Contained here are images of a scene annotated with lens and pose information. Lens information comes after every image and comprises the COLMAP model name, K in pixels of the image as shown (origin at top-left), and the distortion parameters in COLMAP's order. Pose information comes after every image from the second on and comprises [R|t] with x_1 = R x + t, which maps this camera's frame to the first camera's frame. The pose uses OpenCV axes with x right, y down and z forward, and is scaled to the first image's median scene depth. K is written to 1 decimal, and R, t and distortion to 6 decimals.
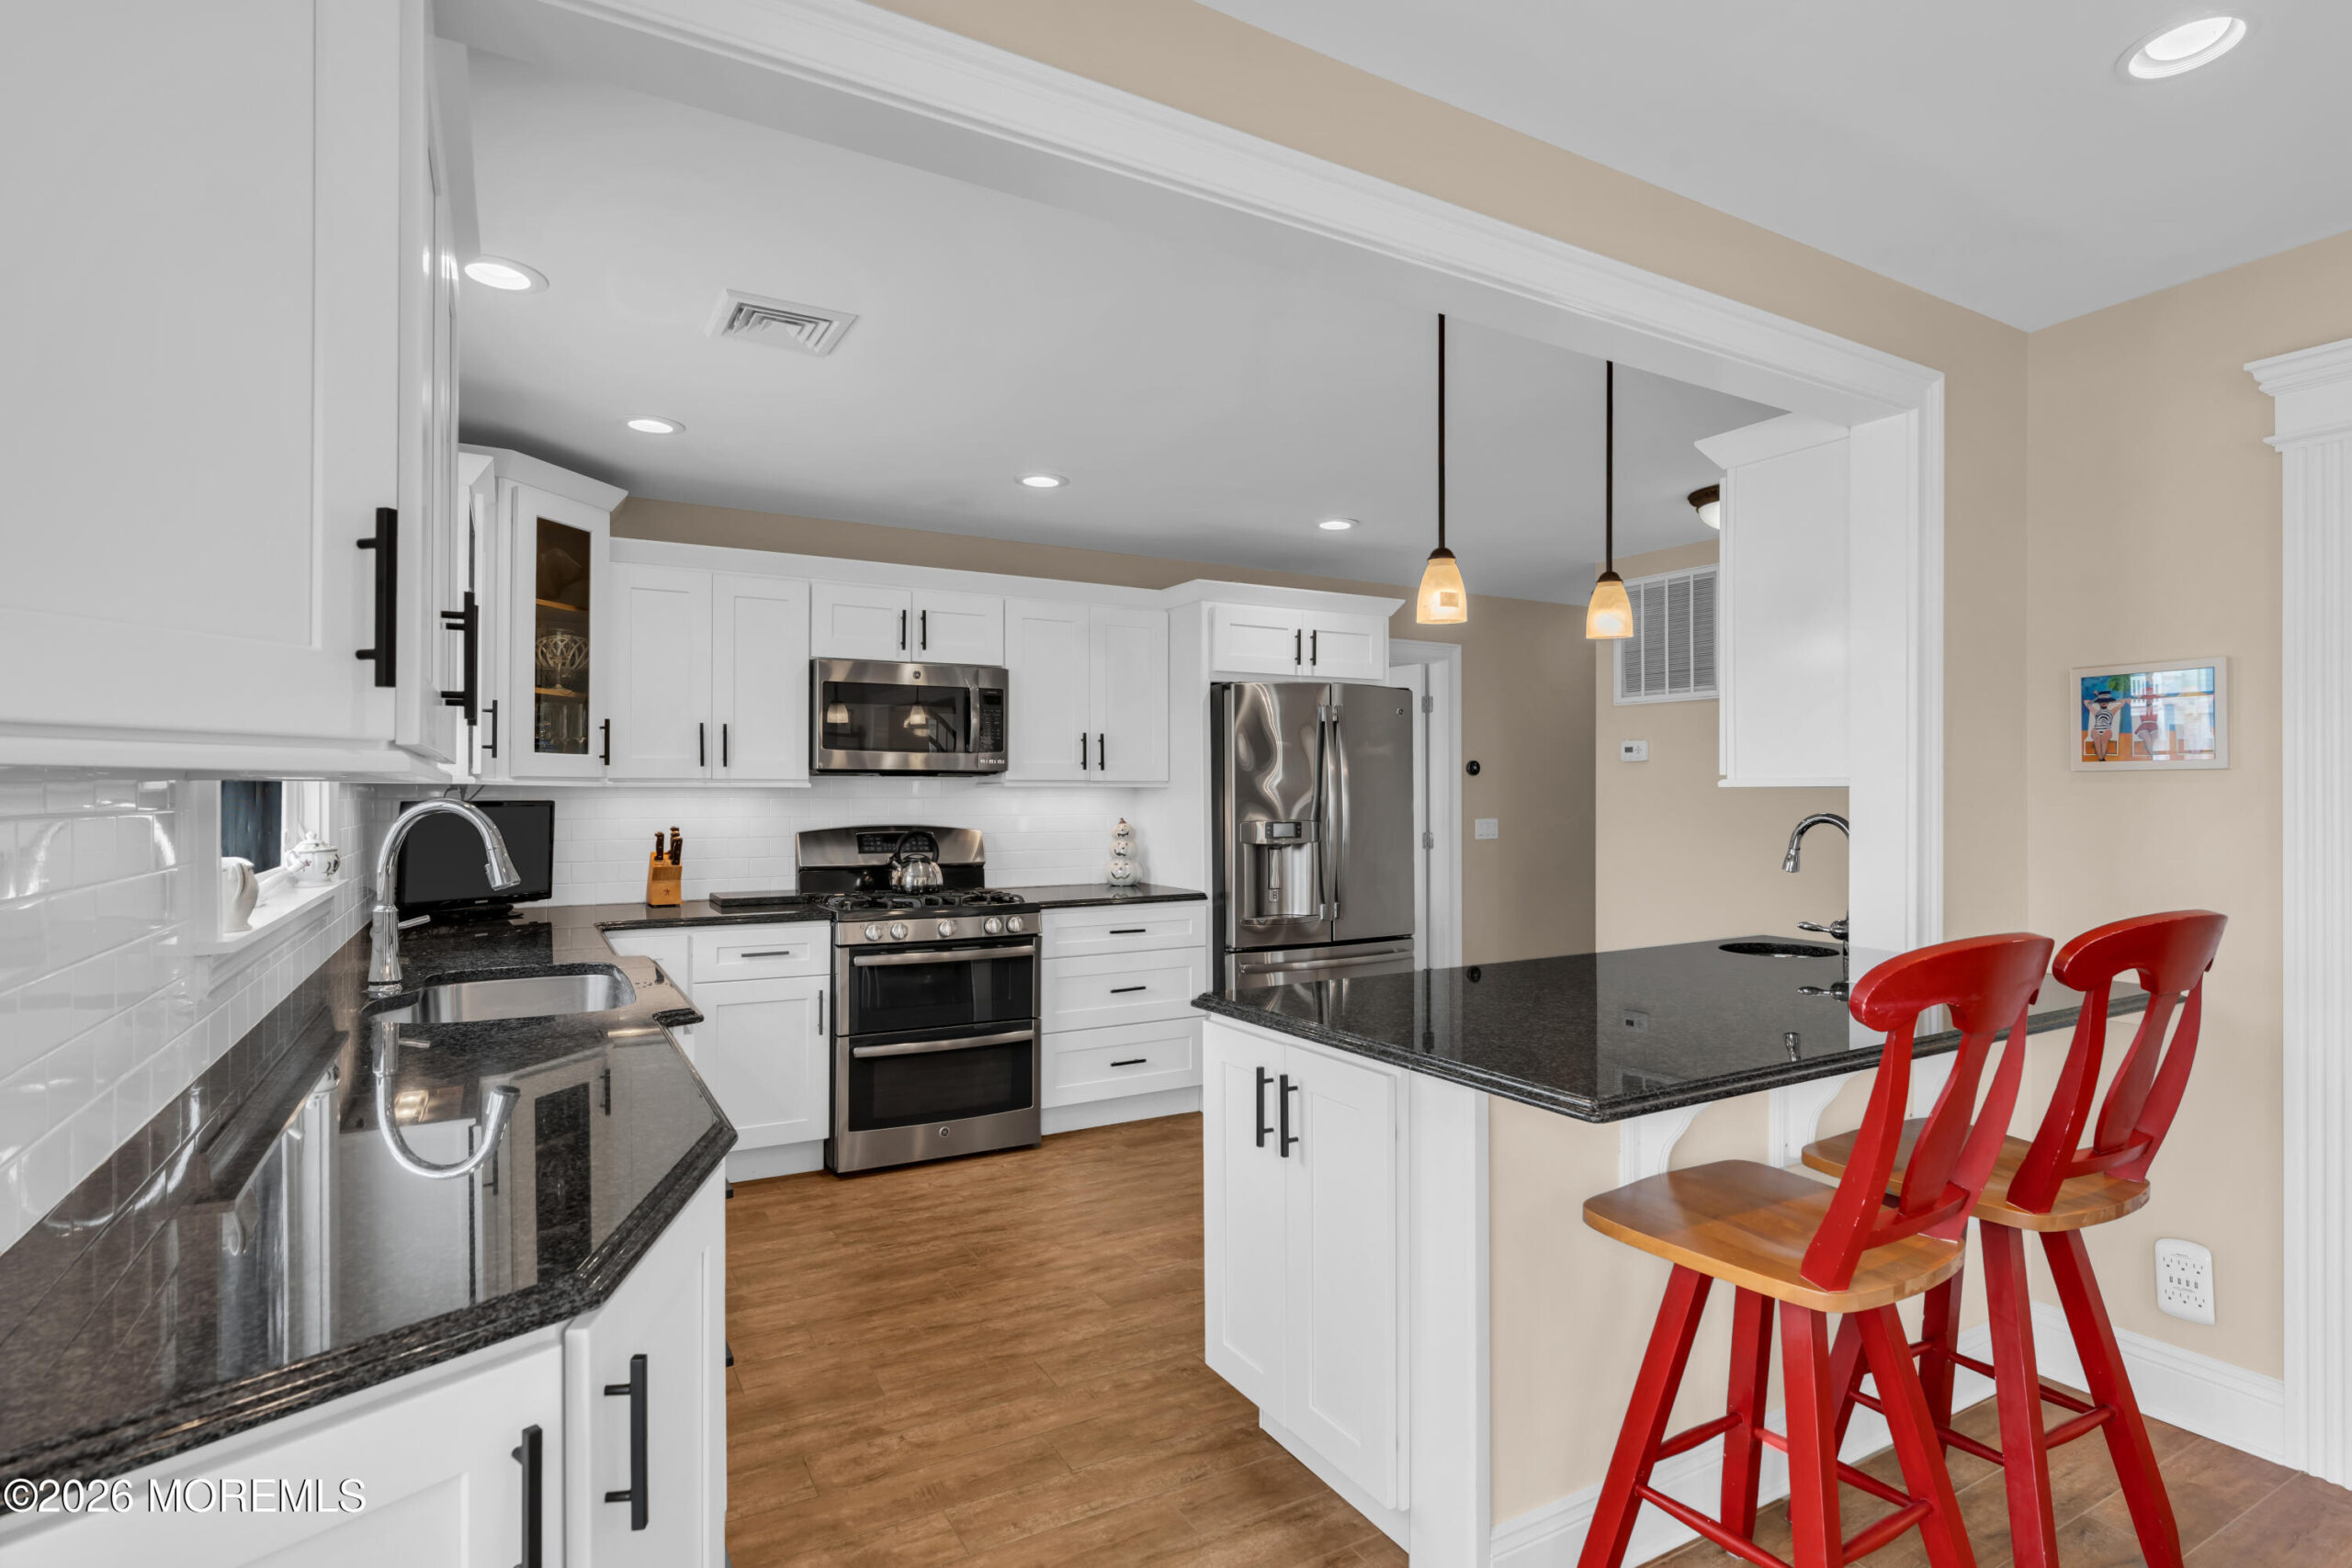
lens RADIAL K [[1186.8, 0, 1185.5], [0, 1186.8, 788.6], [0, 0, 1]] dist [-0.000434, -0.000045]
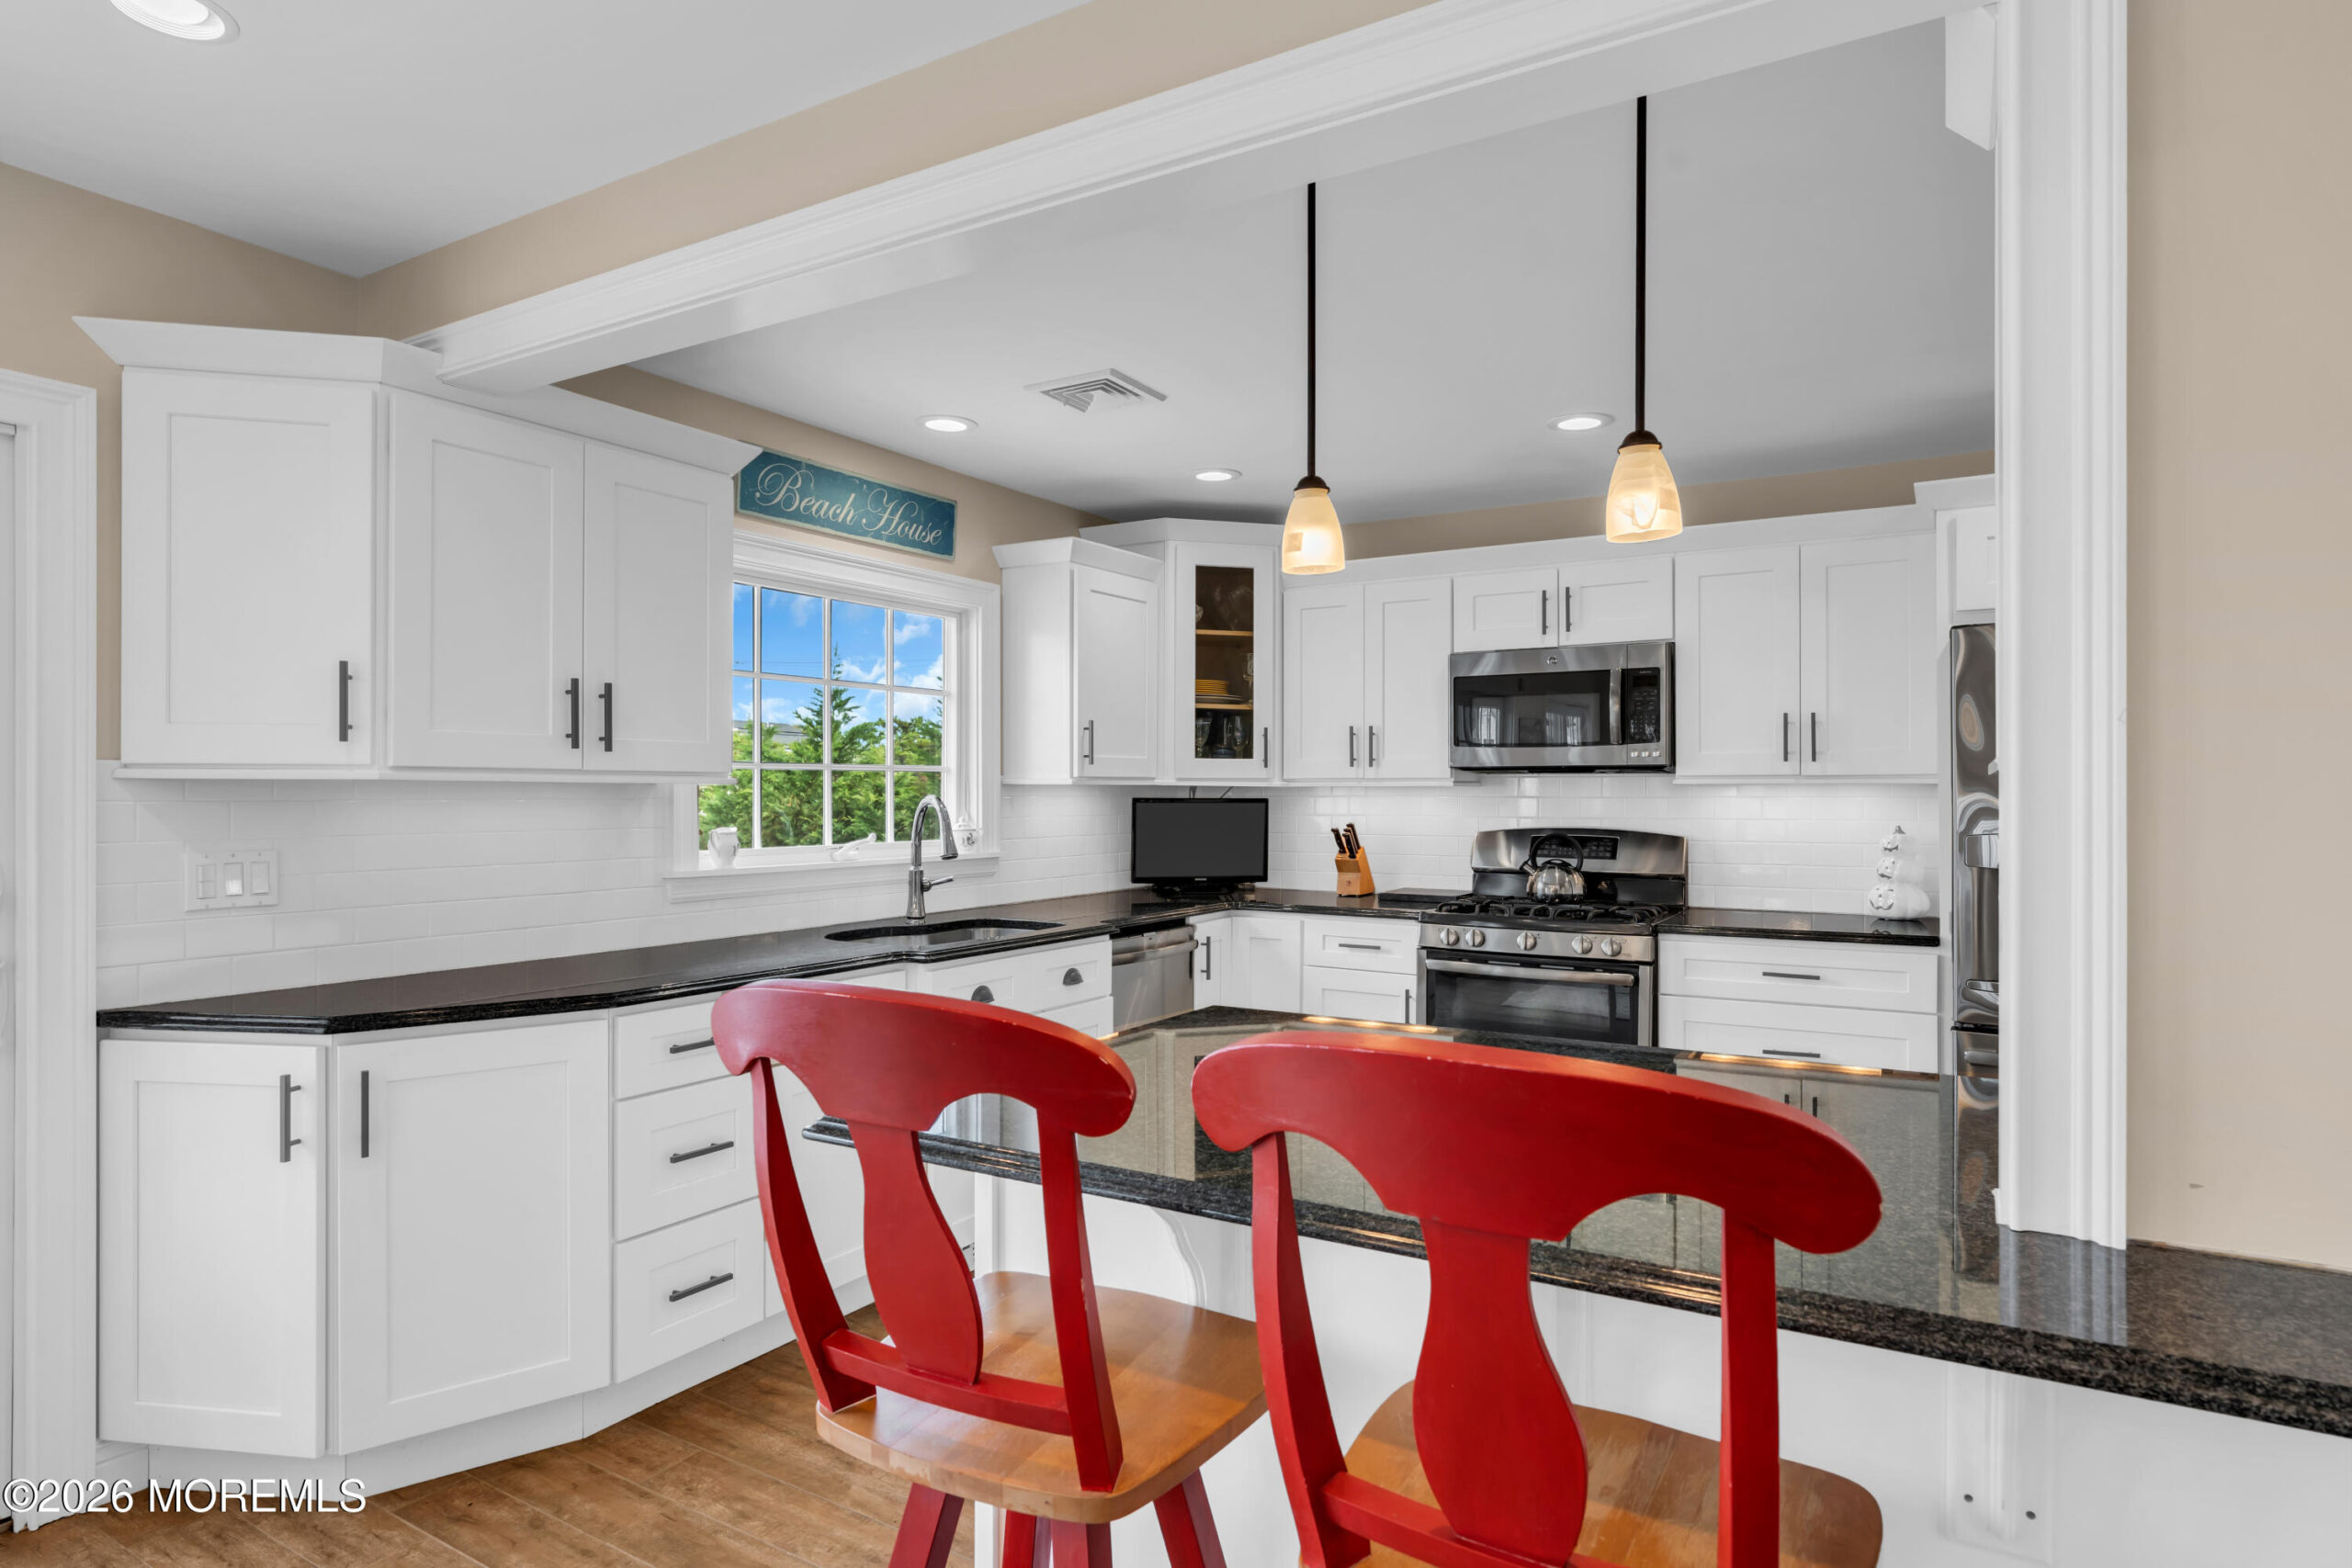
lens RADIAL K [[1294.9, 0, 1169.3], [0, 1294.9, 795.6], [0, 0, 1]] dist [-0.002674, -0.000018]
pose [[0.476517, 0.001759, -0.879164, 0.524455], [0.003446, 0.999987, 0.003869, 0.001972], [0.879159, -0.004873, 0.476504, 0.287897]]
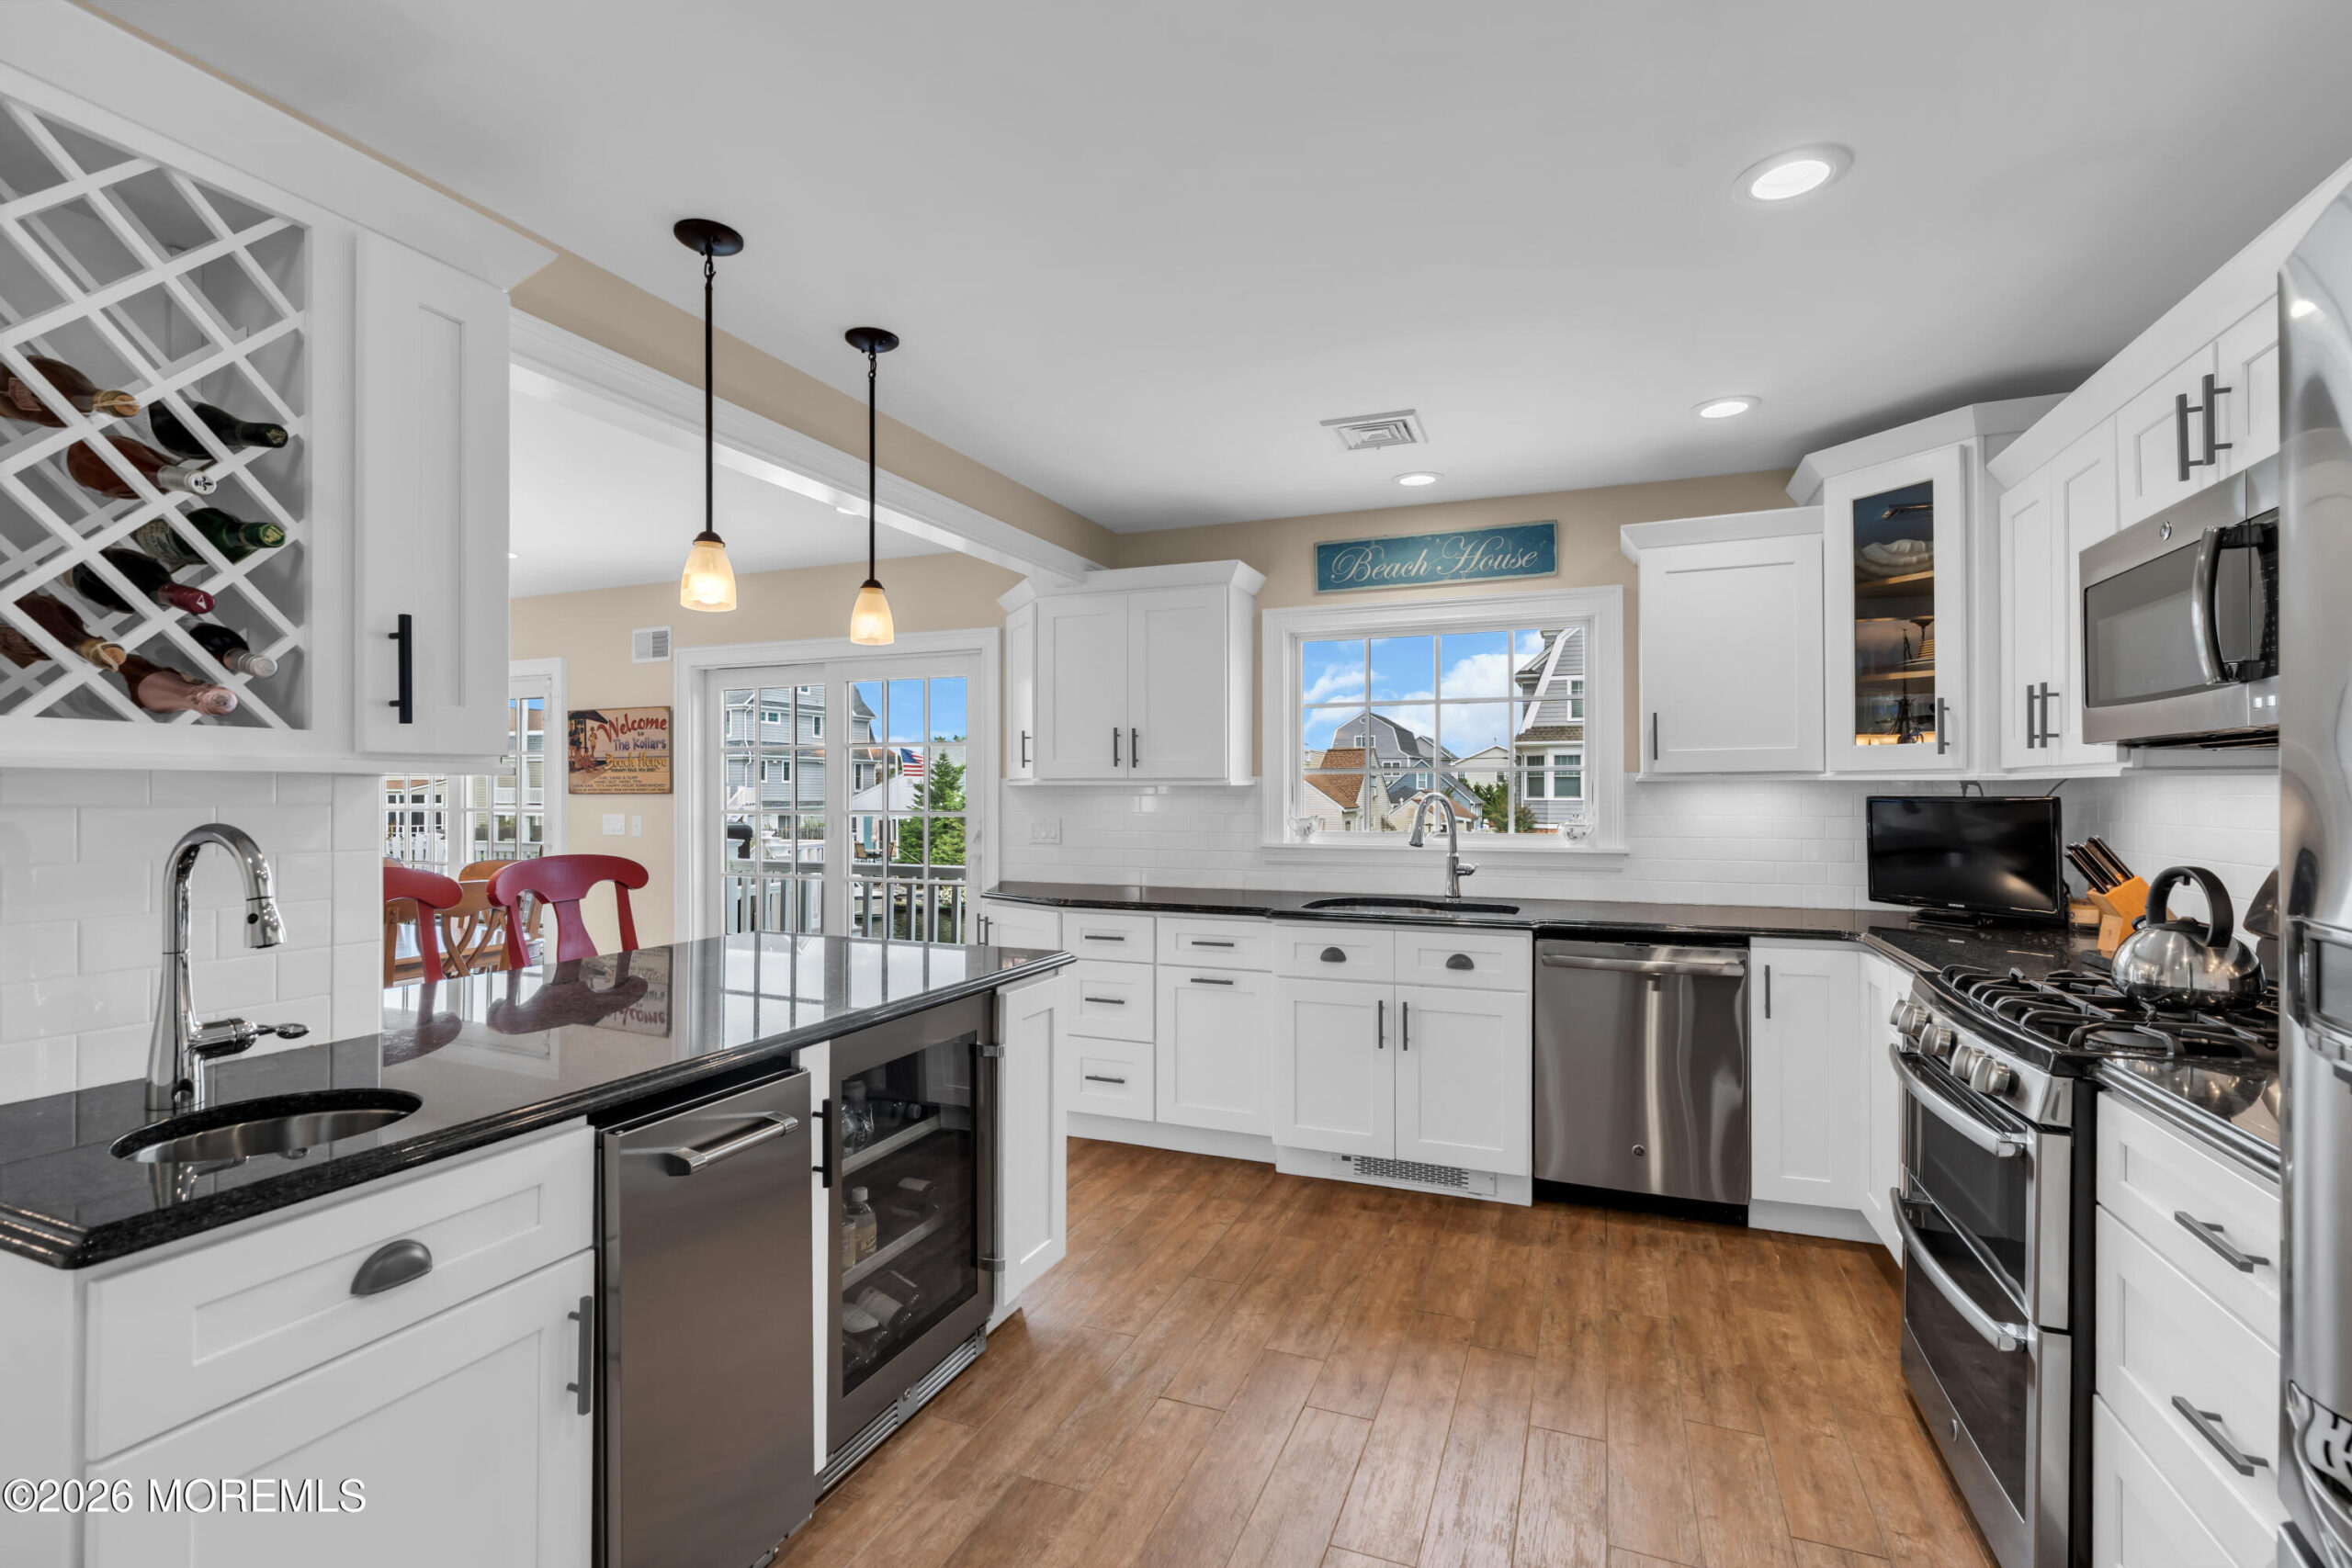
lens RADIAL K [[1066.2, 0, 1168.1], [0, 1066.2, 789.0], [0, 0, 1]] dist [-0.003502, 0.000066]
pose [[-0.793430, -0.000753, -0.608661, 0.357074], [0.003764, 0.999974, -0.006144, 0.006129], [0.608650, -0.007166, -0.793406, 1.146486]]
